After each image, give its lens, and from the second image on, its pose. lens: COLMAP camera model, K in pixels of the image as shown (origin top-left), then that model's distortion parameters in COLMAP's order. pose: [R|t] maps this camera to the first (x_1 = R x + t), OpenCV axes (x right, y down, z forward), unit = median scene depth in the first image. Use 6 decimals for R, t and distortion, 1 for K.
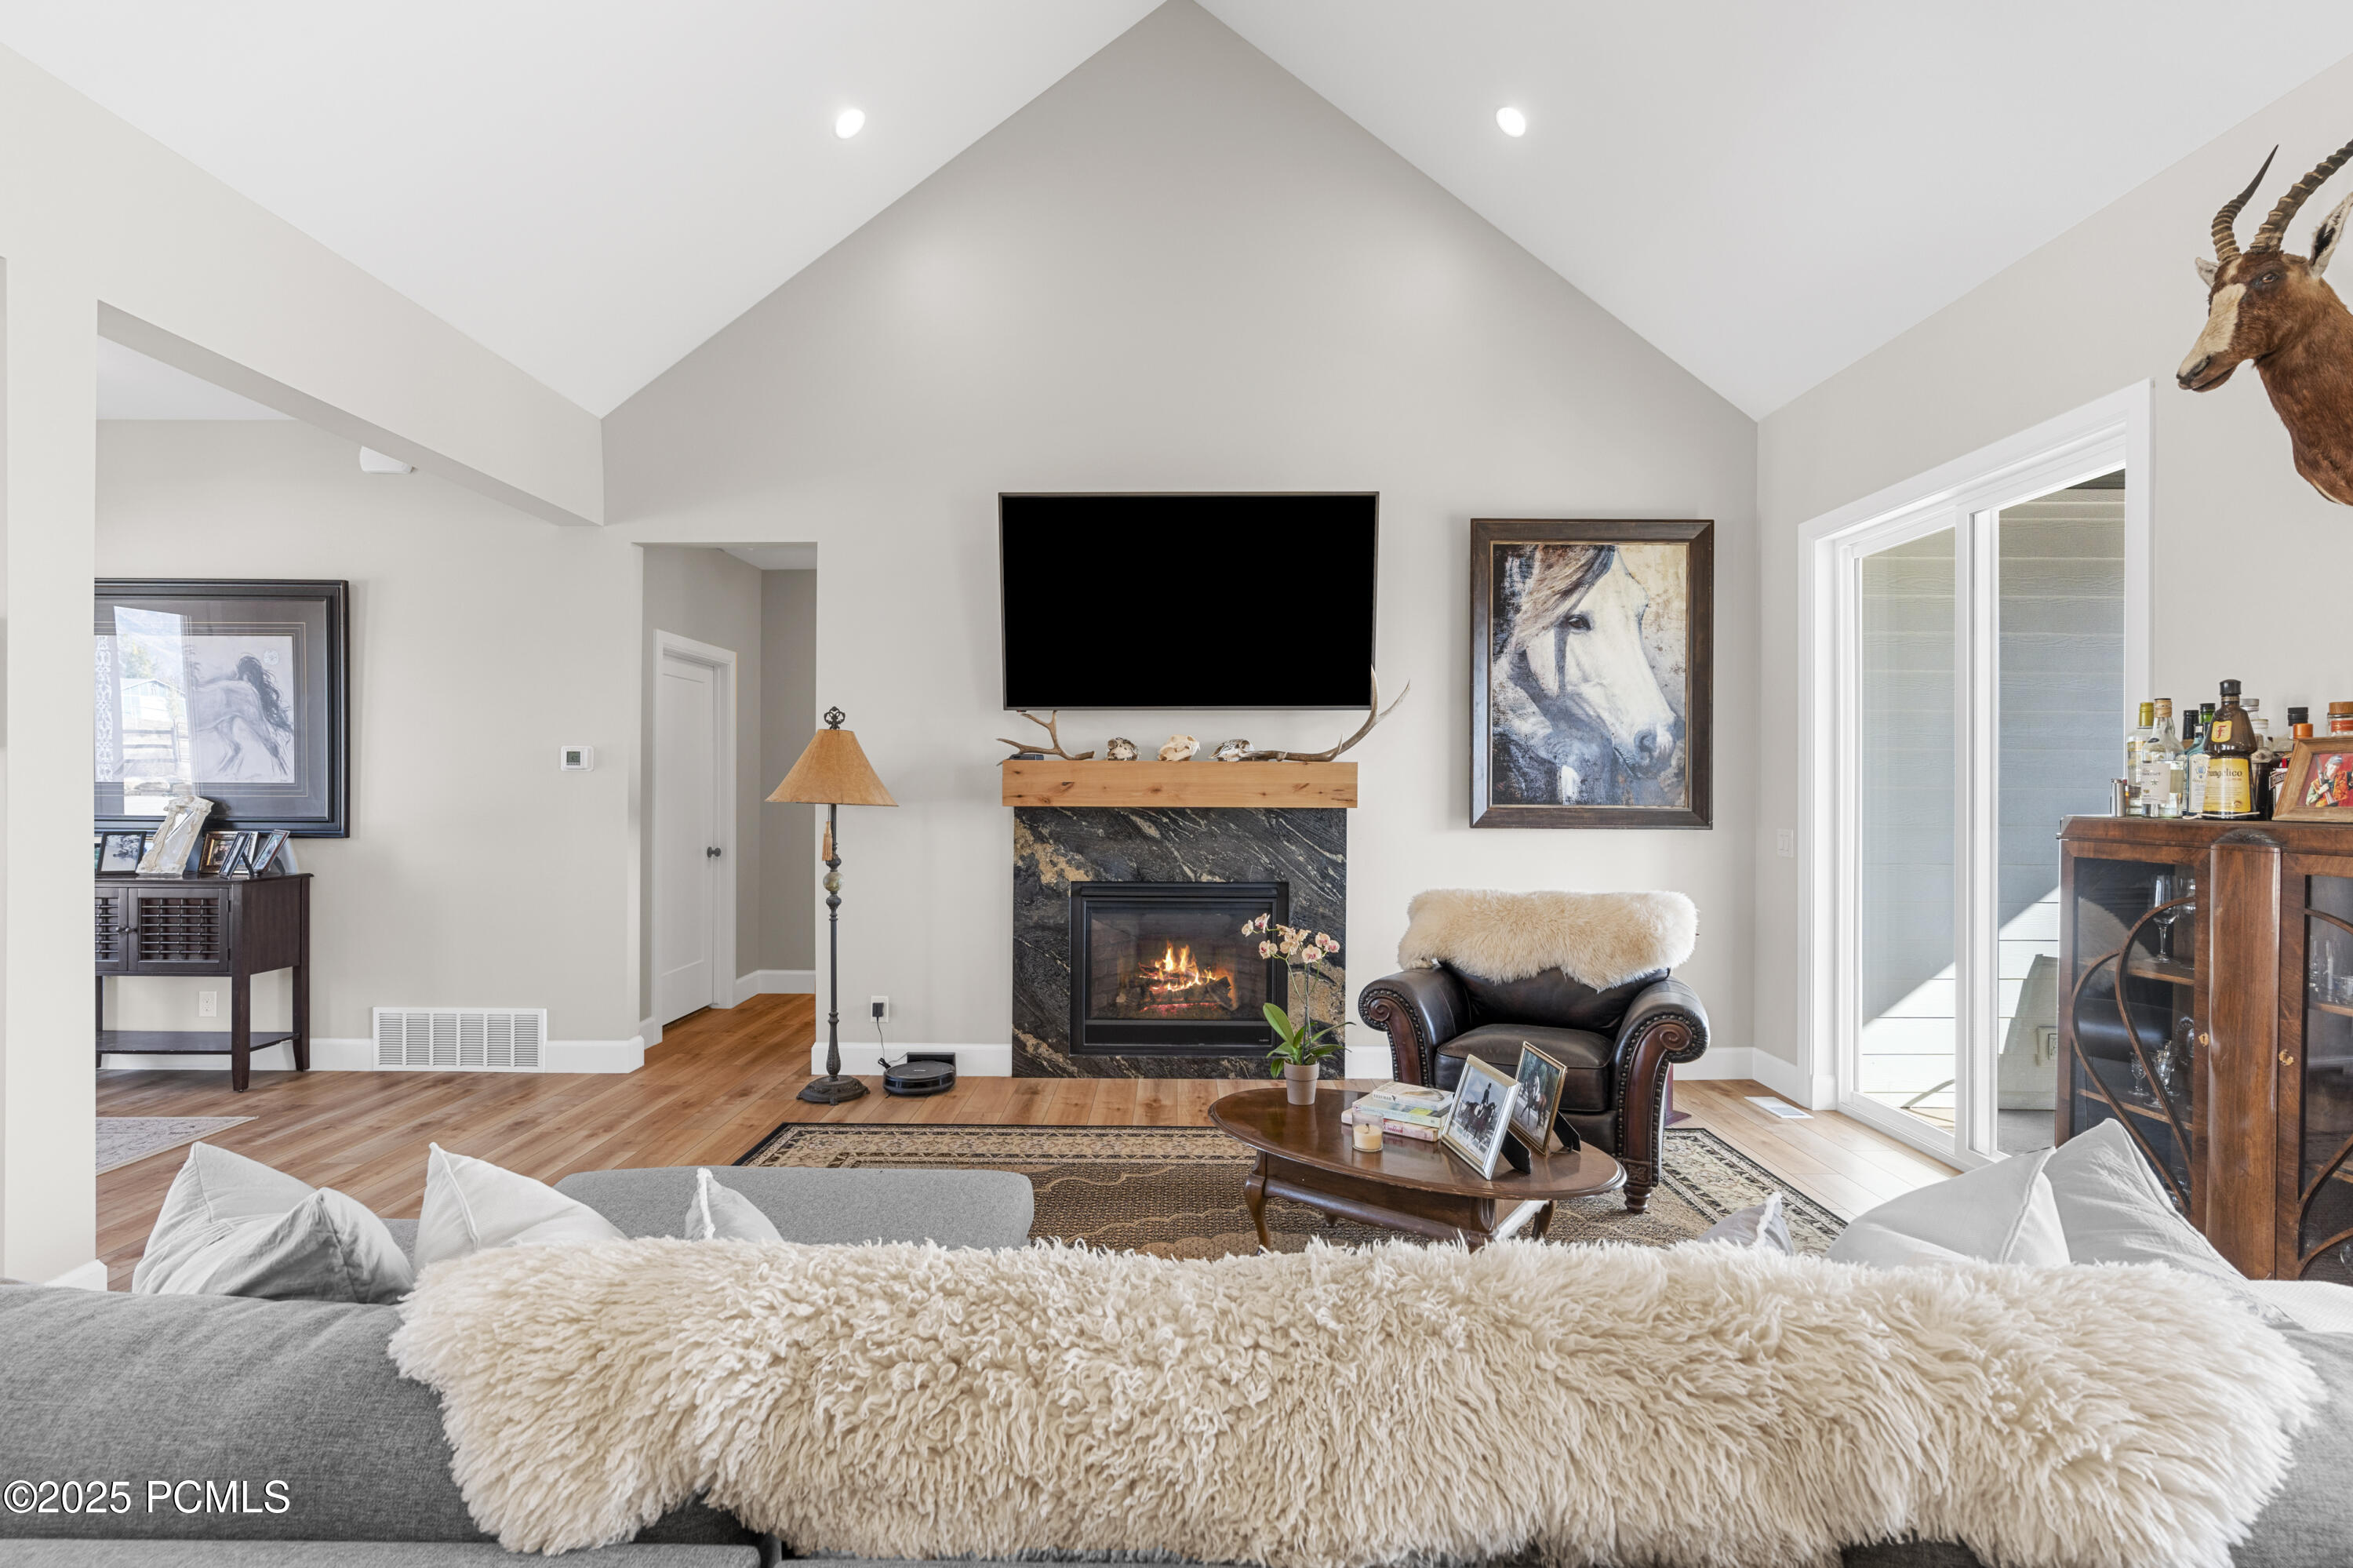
lens RADIAL K [[1063.4, 0, 1185.8], [0, 1063.4, 786.1], [0, 0, 1]] dist [-0.004202, -0.000157]
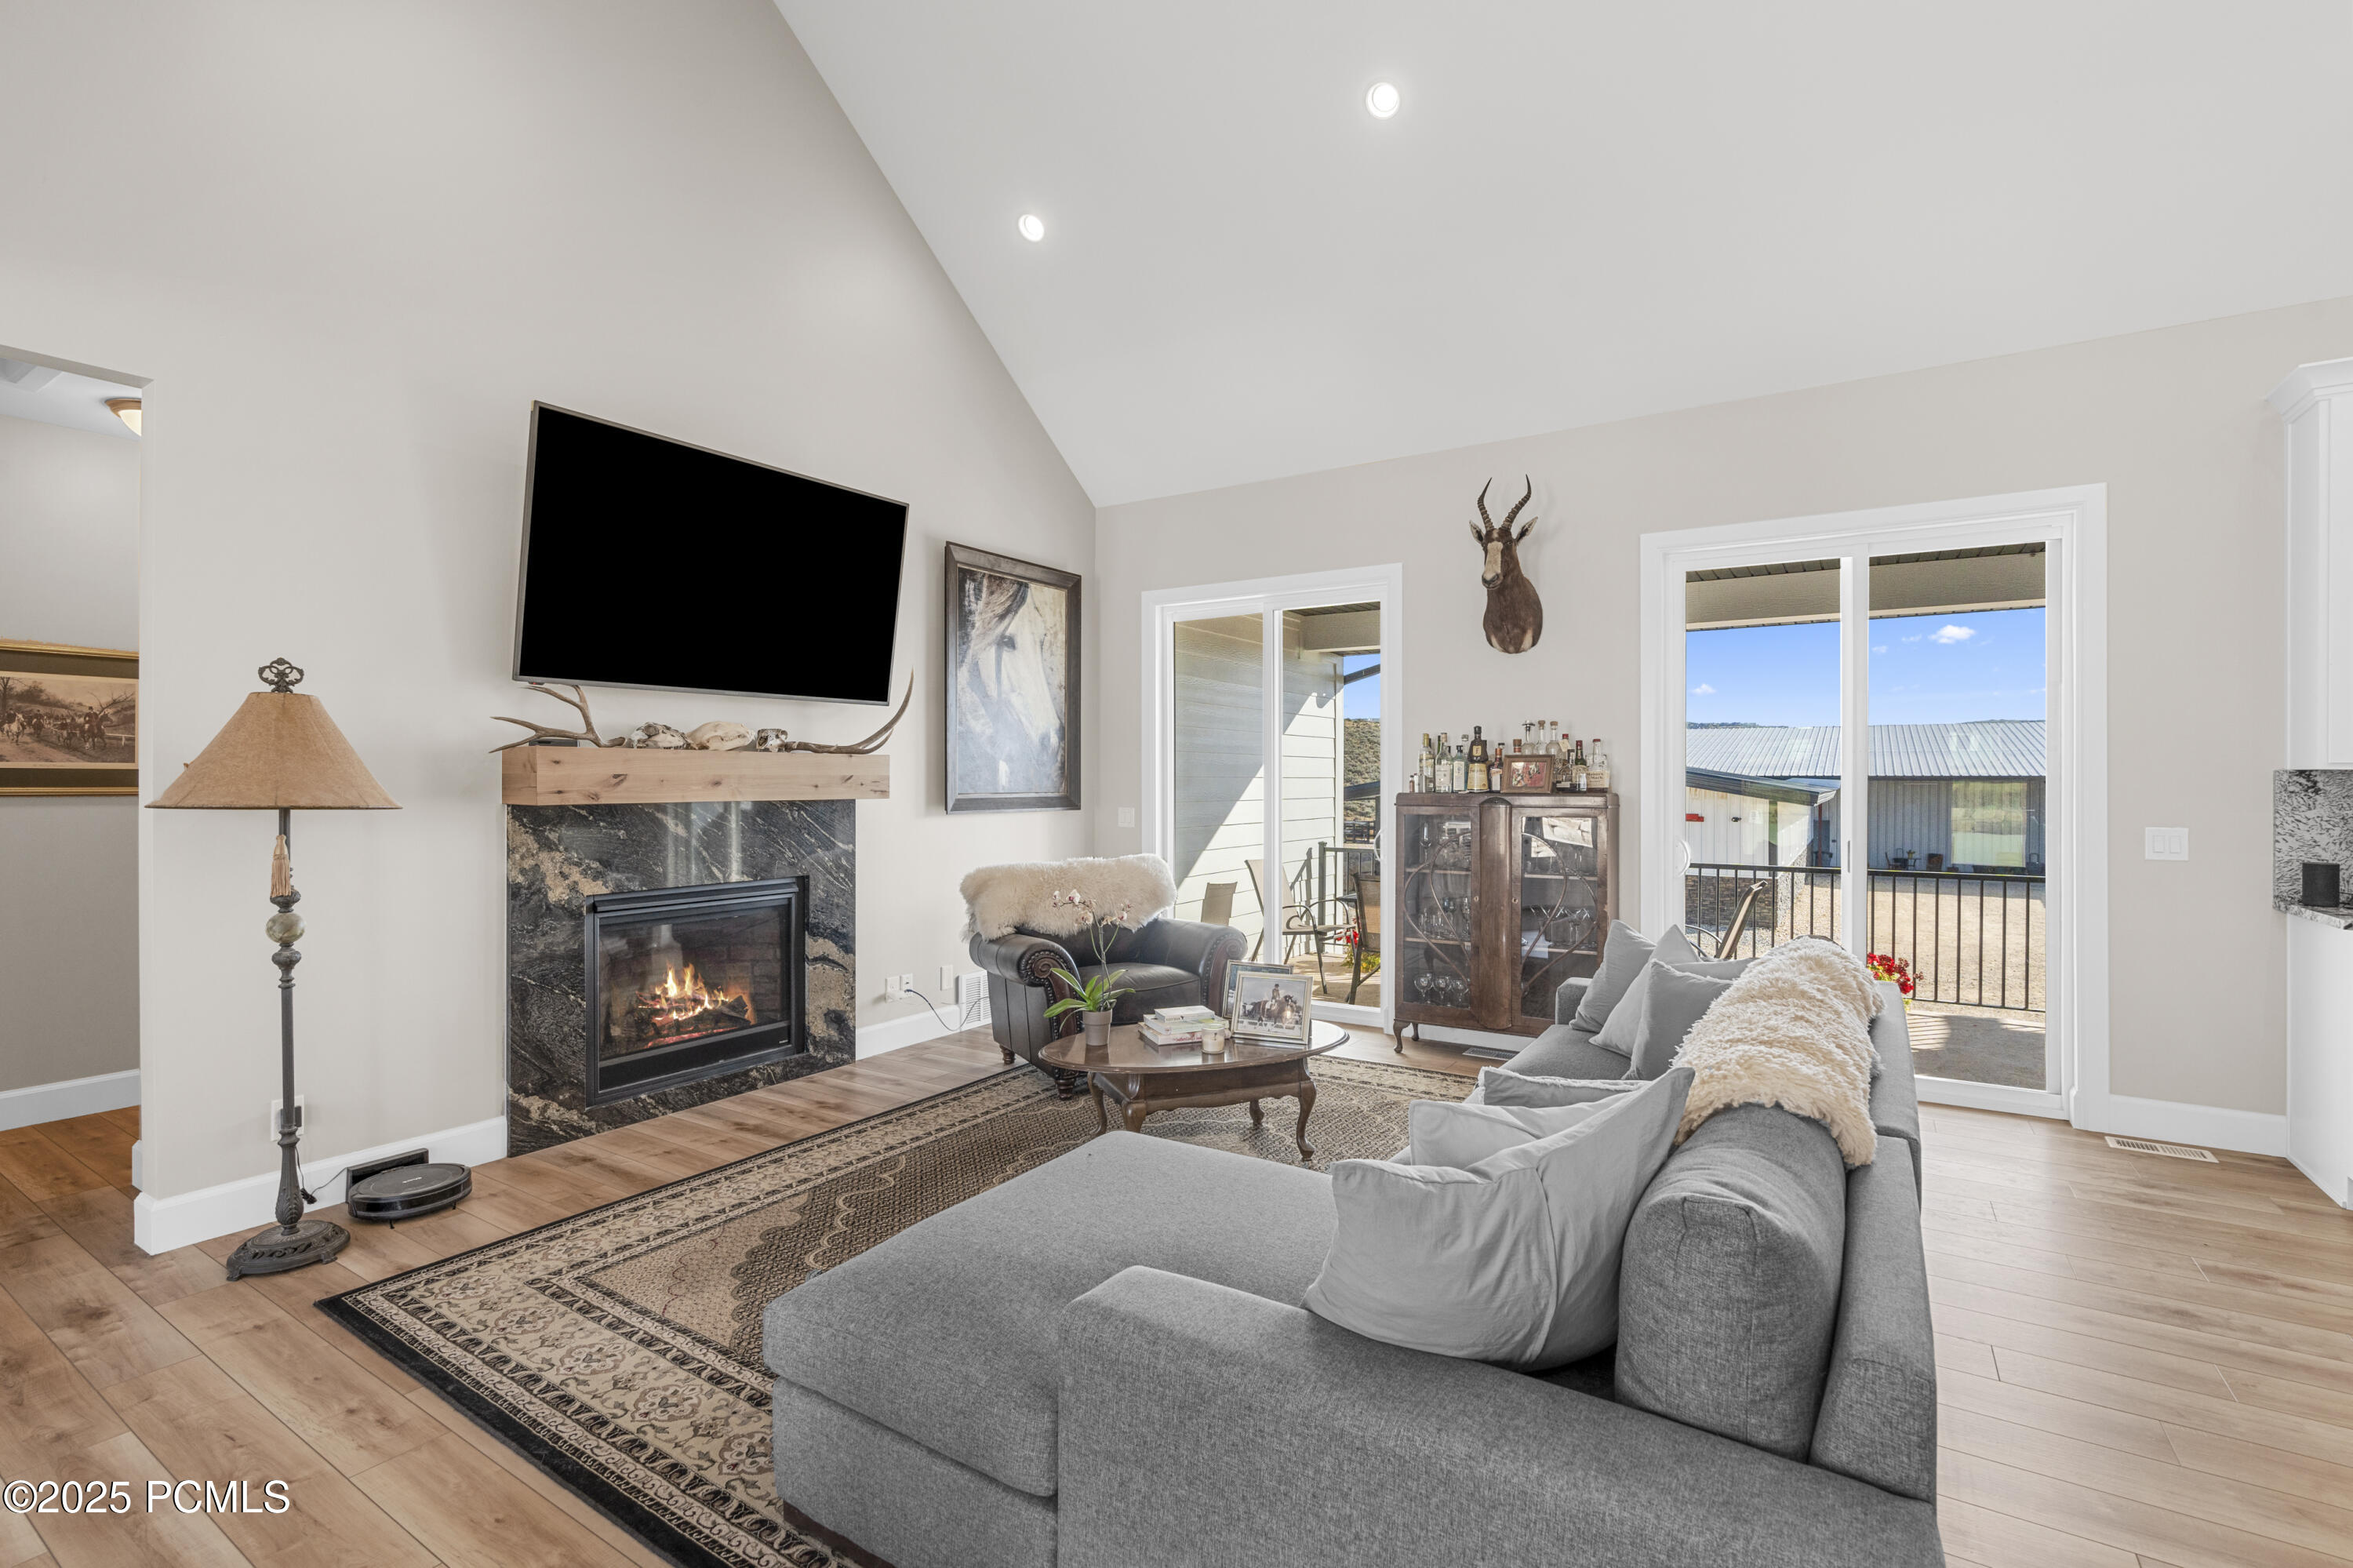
lens RADIAL K [[1049.4, 0, 1176.5], [0, 1049.4, 784.0], [0, 0, 1]] dist [-0.001885, 0.000326]
pose [[0.545638, -0.008187, 0.837981, -0.552358], [0.000589, 0.999956, 0.009386, -0.003409], [-0.838021, -0.004627, 0.545618, 0.189689]]
